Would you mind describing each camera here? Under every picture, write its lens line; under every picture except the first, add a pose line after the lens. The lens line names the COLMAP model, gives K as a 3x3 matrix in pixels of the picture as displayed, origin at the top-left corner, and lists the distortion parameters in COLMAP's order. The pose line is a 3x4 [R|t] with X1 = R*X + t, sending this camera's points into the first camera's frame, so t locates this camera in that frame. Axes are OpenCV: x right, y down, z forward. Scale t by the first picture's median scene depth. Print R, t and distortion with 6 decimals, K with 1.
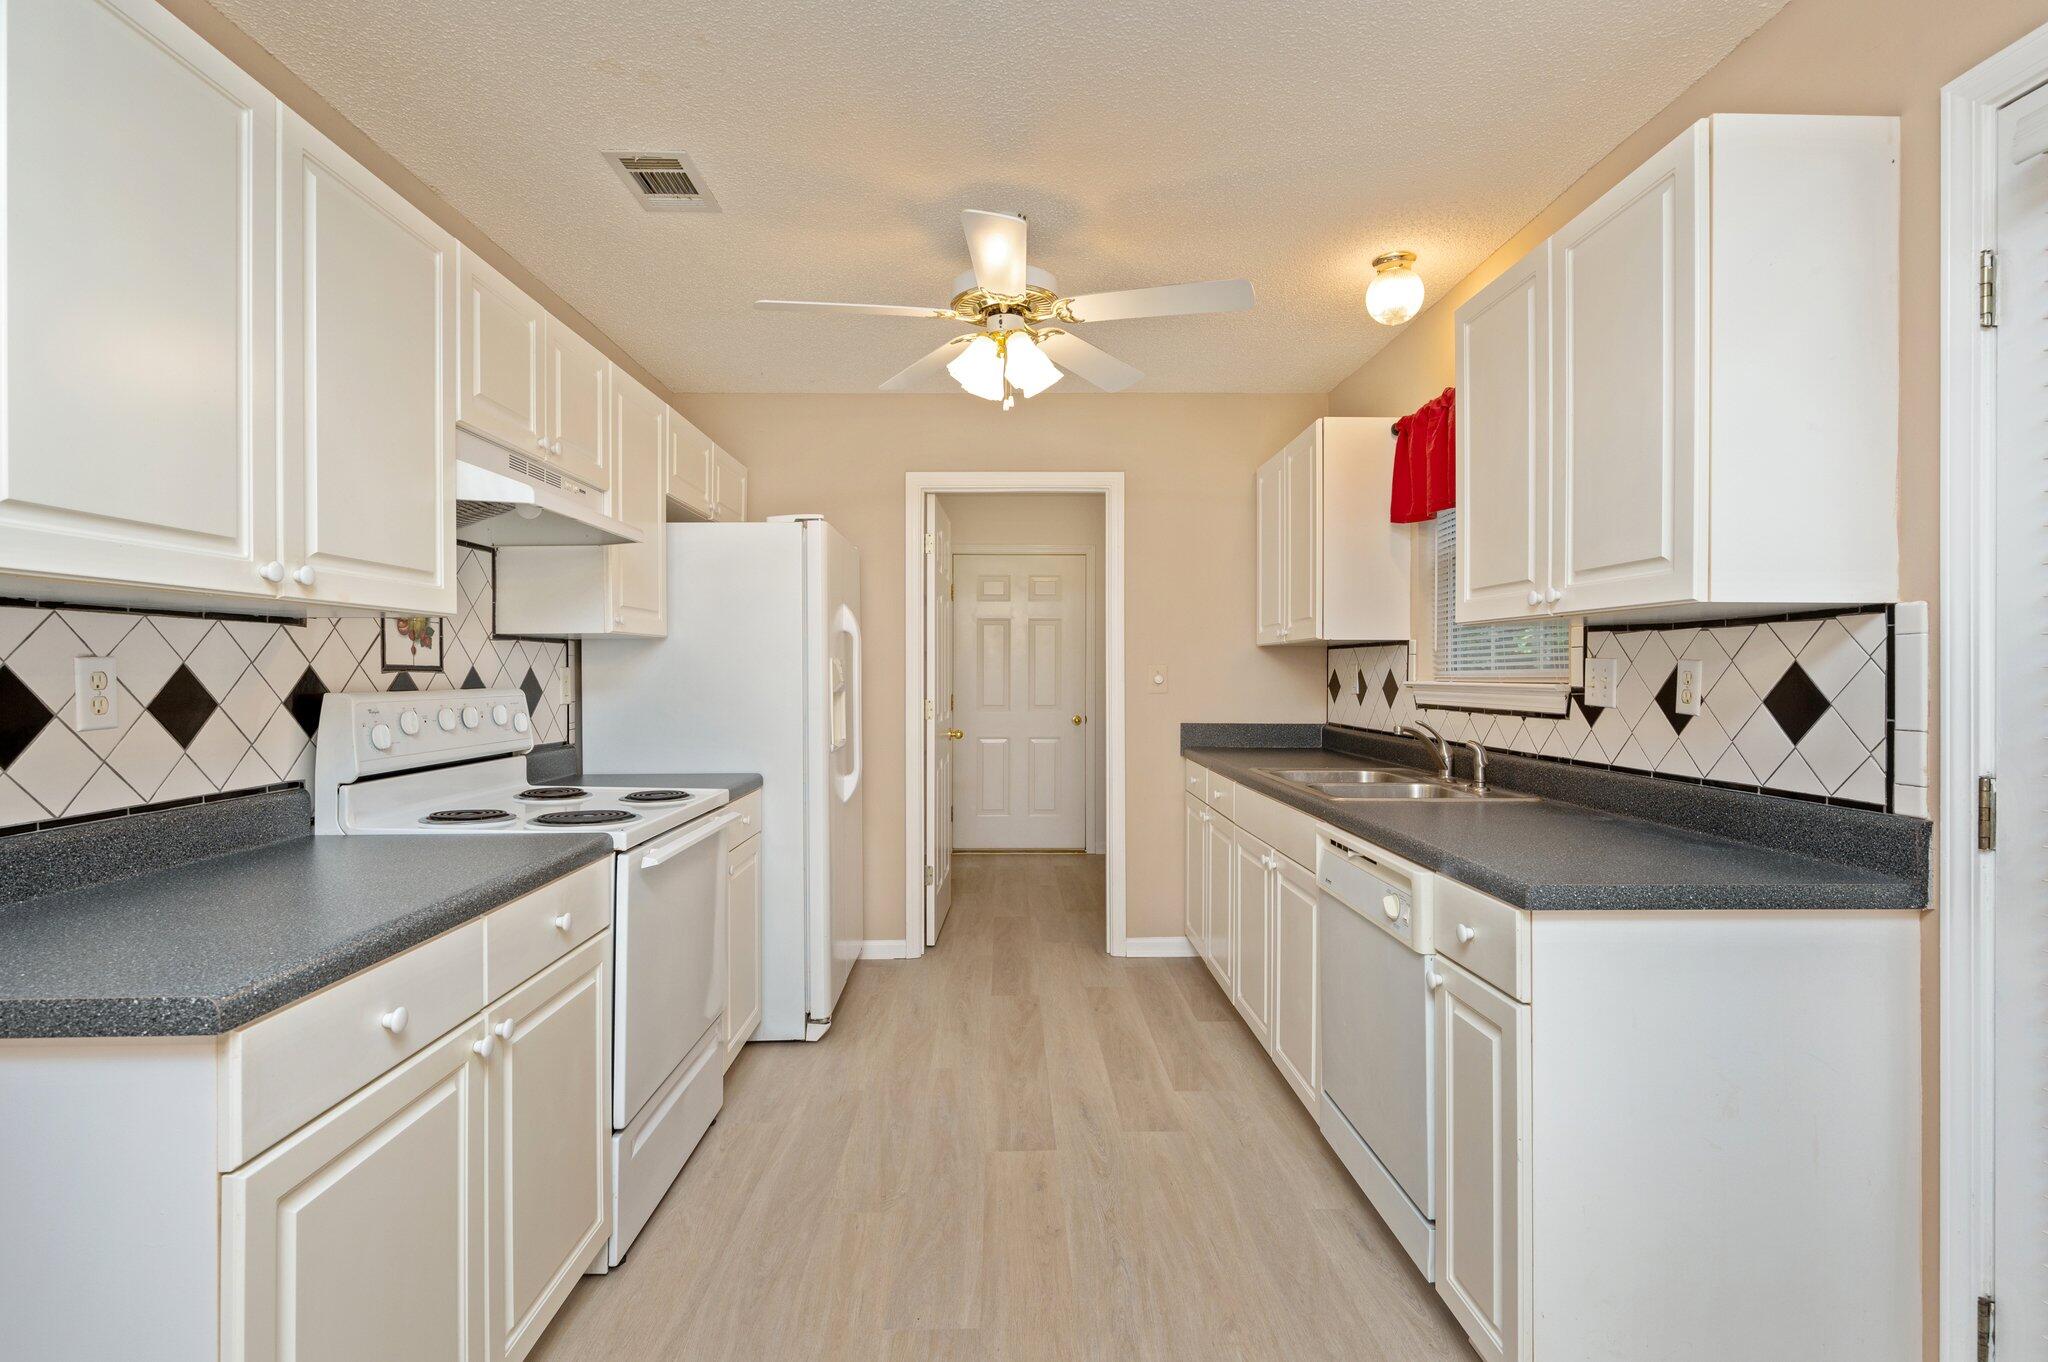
lens RADIAL K [[987.3, 0, 1024.0], [0, 987.3, 681.0], [0, 0, 1]] dist [-0.000283, -0.000095]
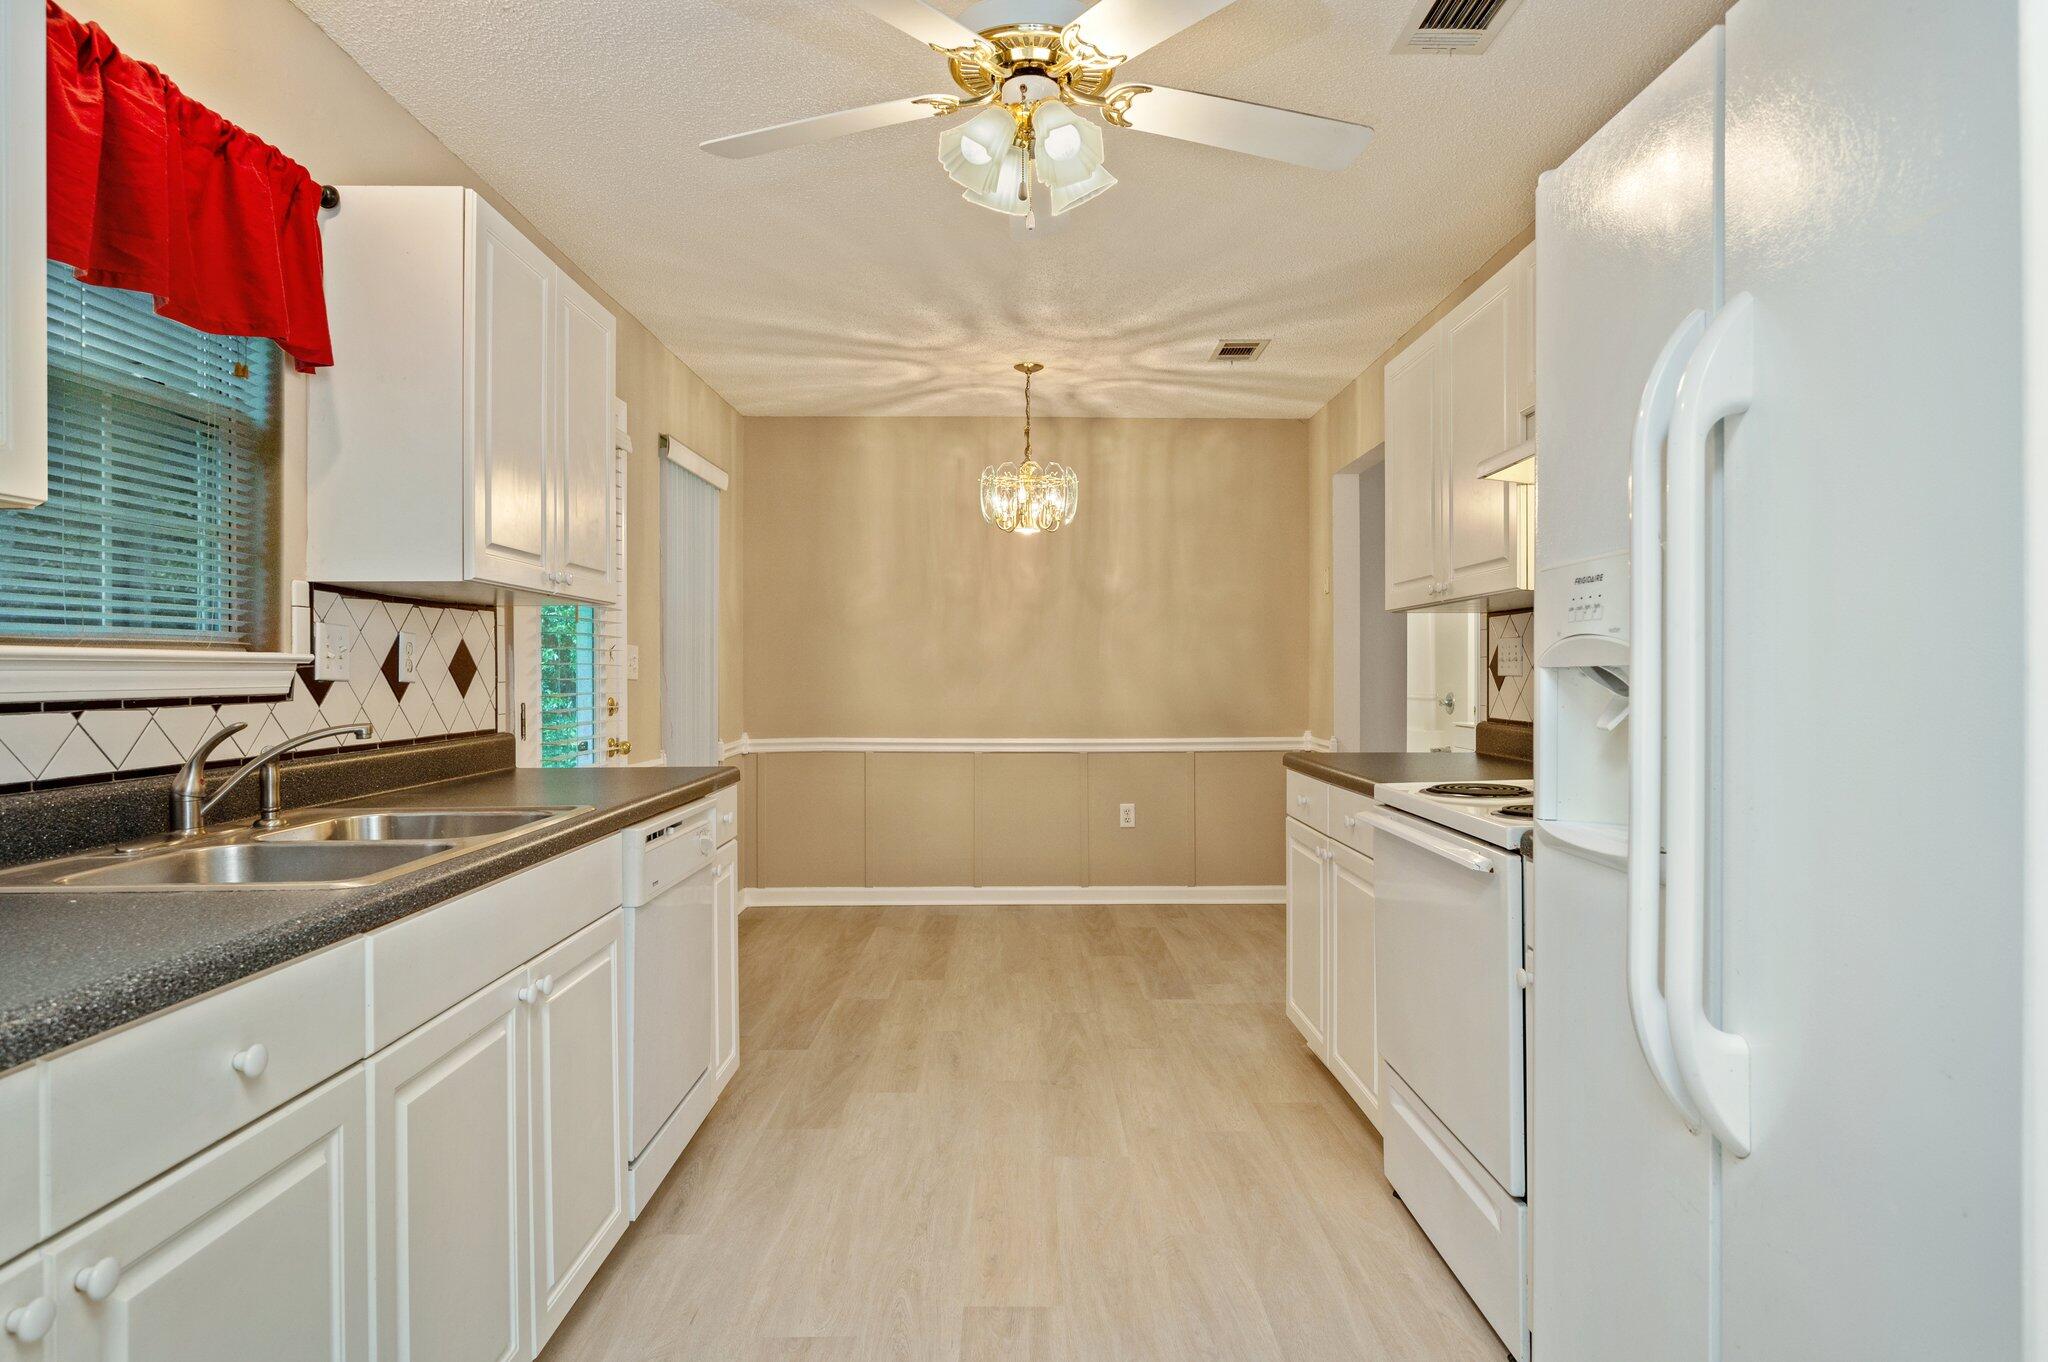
lens RADIAL K [[1190.7, 0, 1027.2], [0, 1190.7, 661.1], [0, 0, 1]] dist [-0.003035, -0.002156]
pose [[-0.999829, 0.004212, 0.017987, -0.031416], [0.004200, 0.999991, -0.000698, 0.012098], [-0.017990, -0.000623, -0.999838, 1.957954]]
